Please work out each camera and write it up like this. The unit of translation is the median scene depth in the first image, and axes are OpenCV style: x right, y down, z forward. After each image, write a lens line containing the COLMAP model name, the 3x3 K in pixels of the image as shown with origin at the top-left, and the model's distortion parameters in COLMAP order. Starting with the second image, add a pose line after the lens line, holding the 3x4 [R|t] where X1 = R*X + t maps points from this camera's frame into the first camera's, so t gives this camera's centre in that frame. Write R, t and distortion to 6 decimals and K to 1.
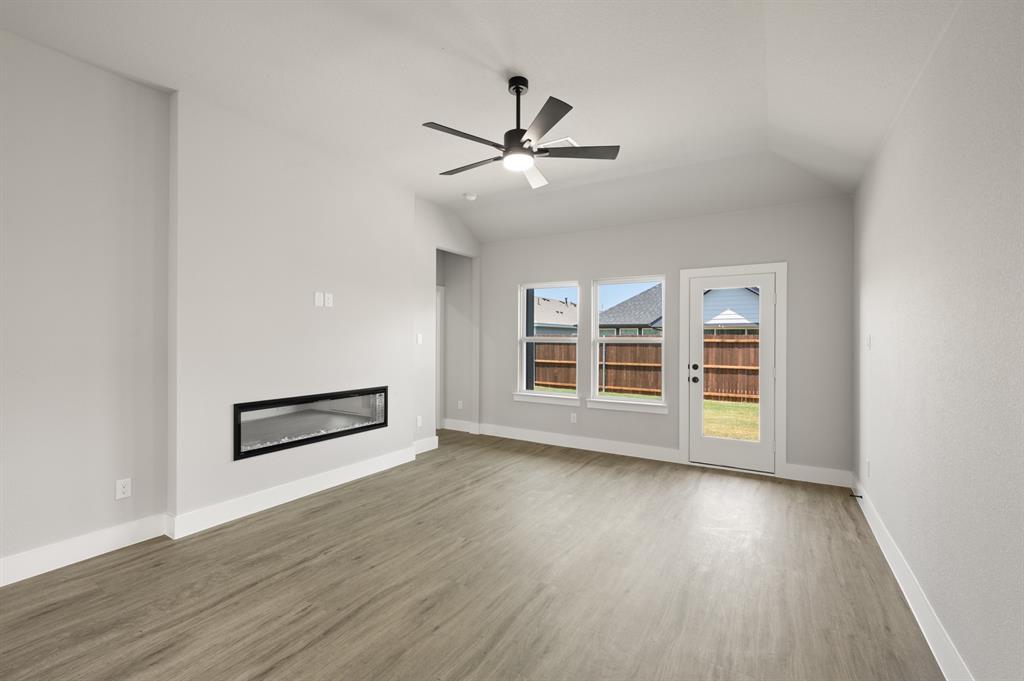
lens RADIAL K [[434.6, 0, 512.8], [0, 434.6, 337.8], [0, 0, 1]] dist [0.000140, 0.000005]
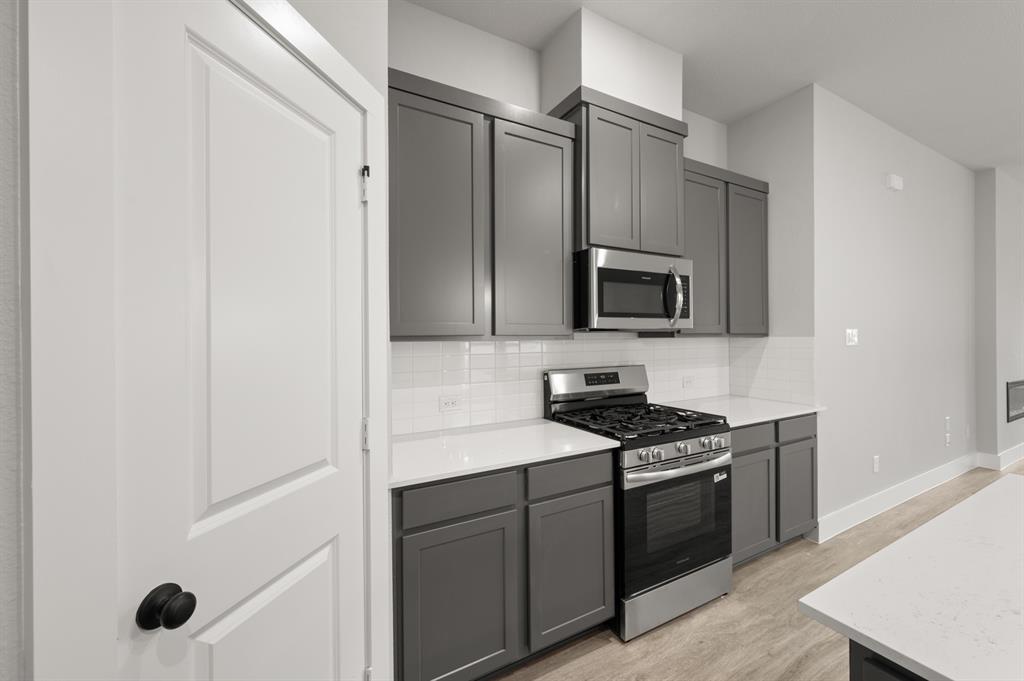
lens RADIAL K [[403.3, 0, 511.4], [0, 403.3, 337.9], [0, 0, 1]] dist [-0.001964, -0.000174]
pose [[0.862711, -0.009998, -0.505598, -0.939858], [0.011001, 0.999939, -0.001001, -0.004269], [0.505577, -0.004699, 0.862769, -0.636563]]
